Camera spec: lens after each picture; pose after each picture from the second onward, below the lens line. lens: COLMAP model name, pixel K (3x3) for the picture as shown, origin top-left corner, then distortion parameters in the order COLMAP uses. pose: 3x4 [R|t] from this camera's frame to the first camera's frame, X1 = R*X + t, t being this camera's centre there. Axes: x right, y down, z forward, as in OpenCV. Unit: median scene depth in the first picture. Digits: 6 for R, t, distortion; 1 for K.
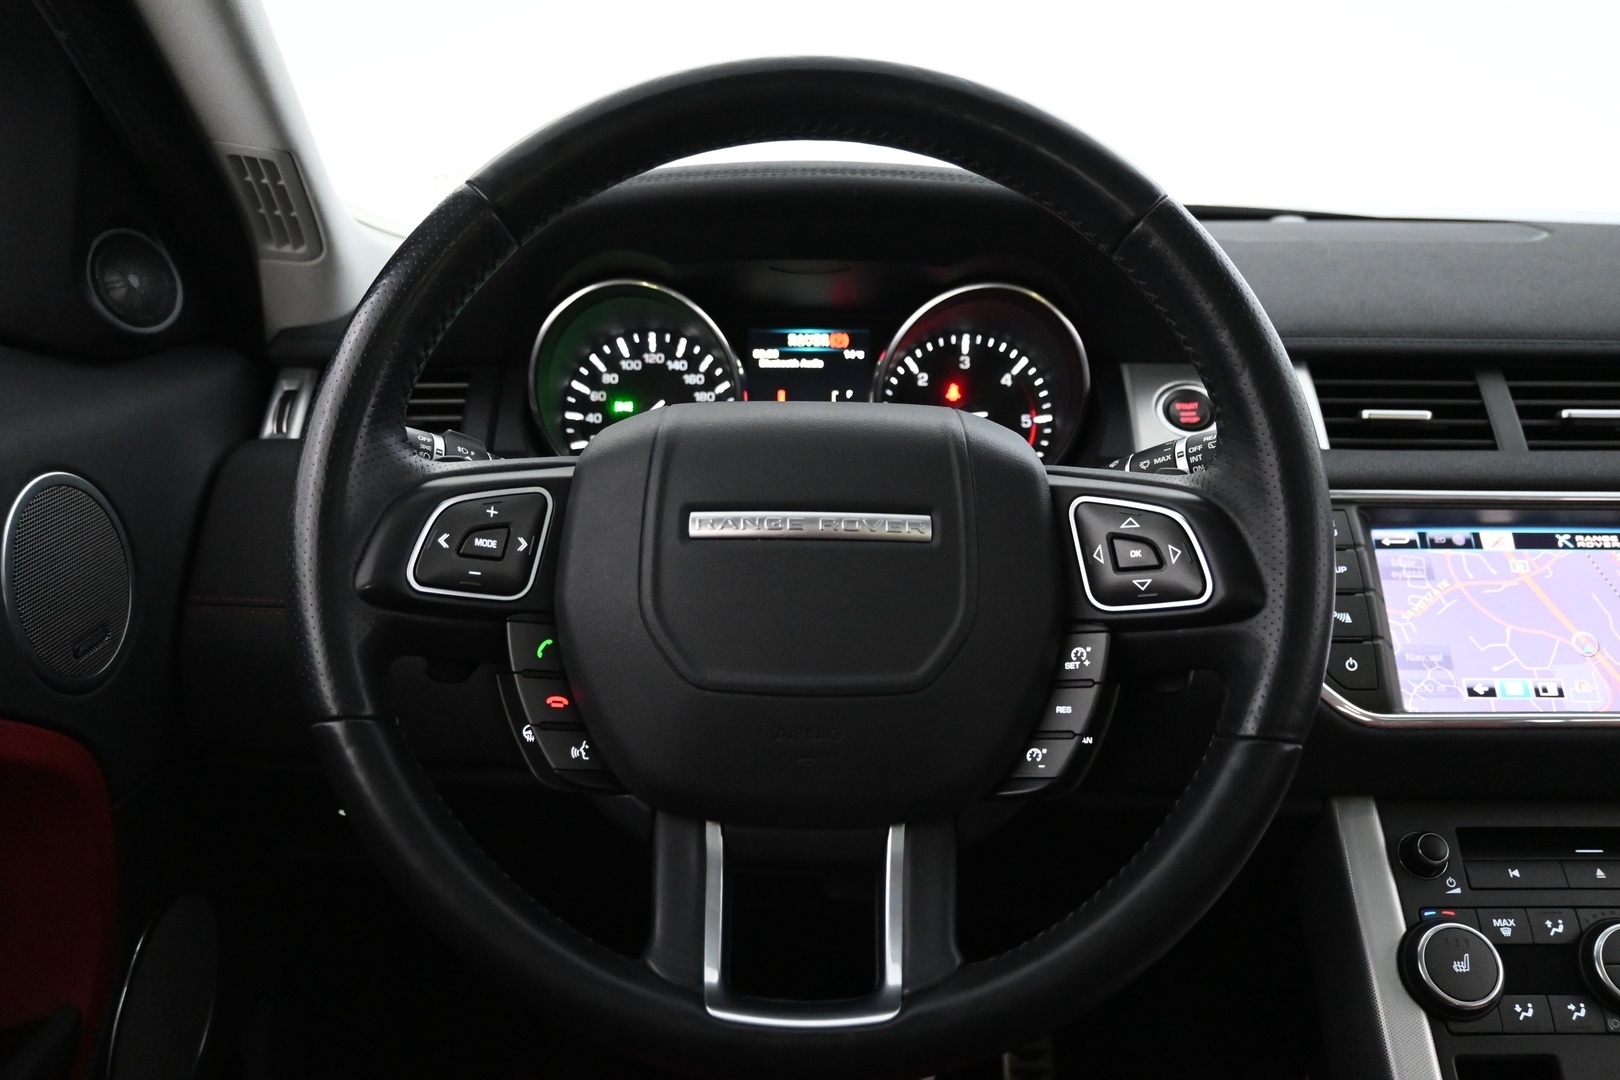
lens RADIAL K [[1364.8, 0, 814.0], [0, 1364.8, 541.3], [0, 0, 1]] dist [-0.002497, -0.010222]
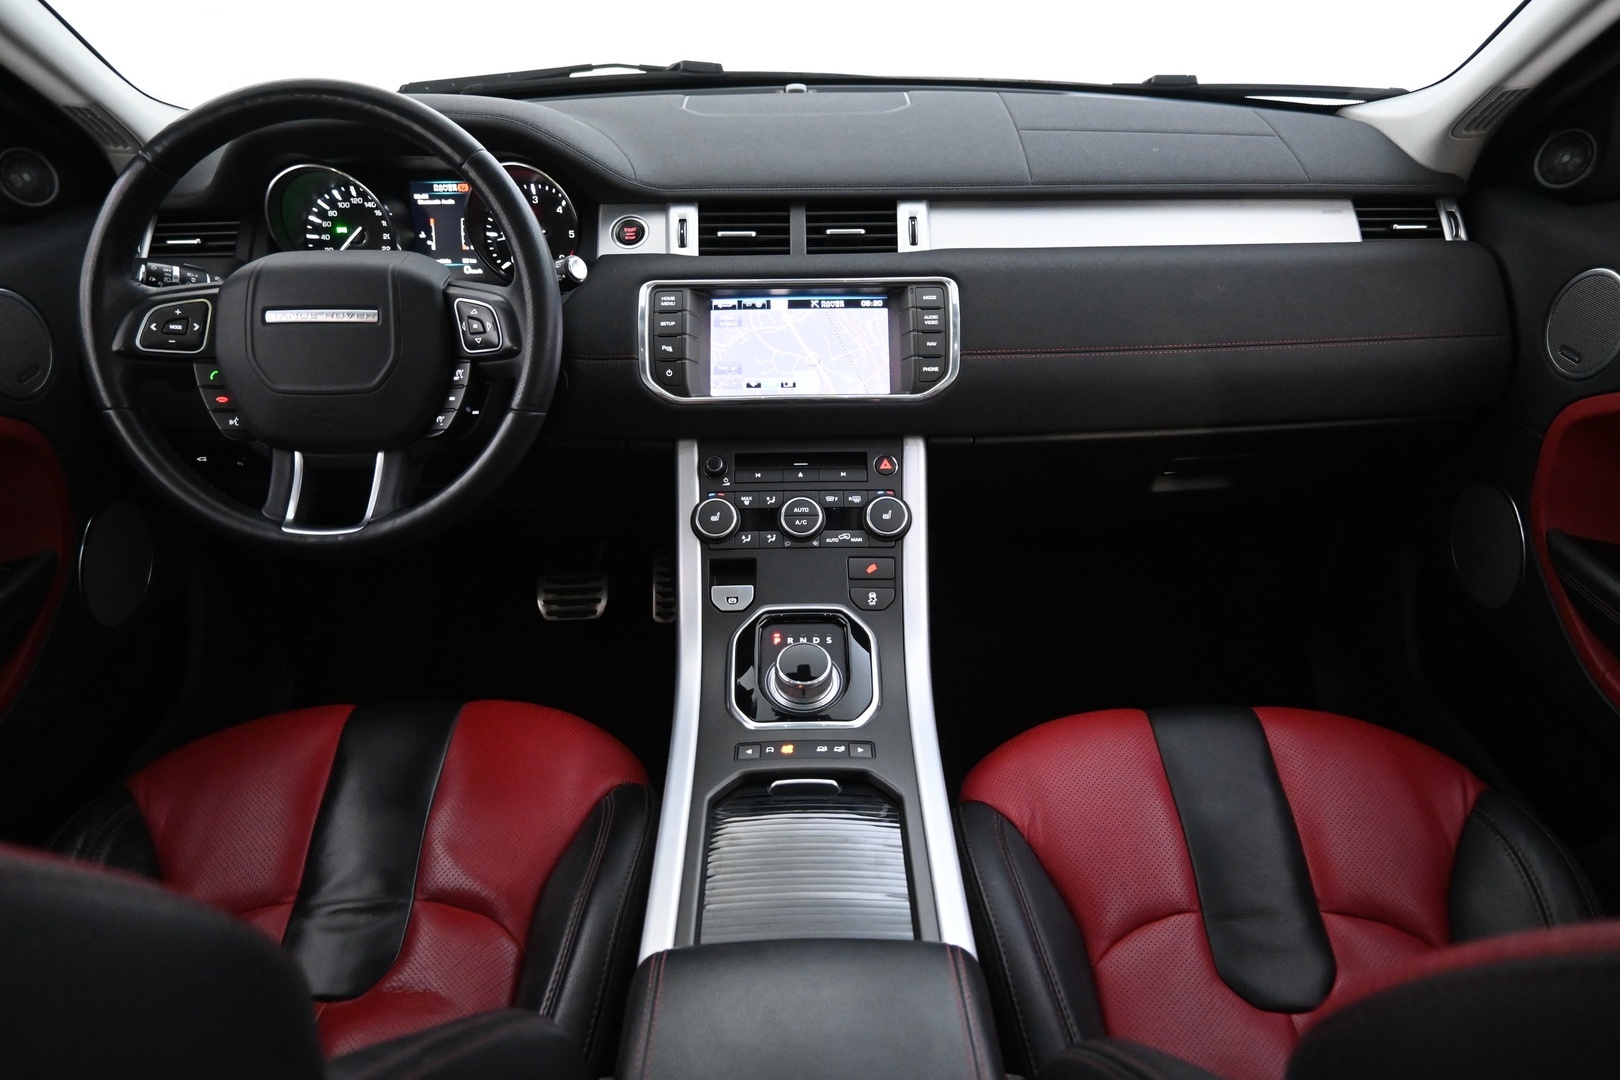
lens RADIAL K [[1088.8, 0, 816.9], [0, 1088.8, 541.9], [0, 0, 1]] dist [-0.011748, 0.001303]
pose [[0.999797, -0.019056, 0.006511, 0.564779], [0.016832, 0.968270, 0.249341, -0.059694], [-0.011056, -0.249181, 0.968394, -0.568456]]
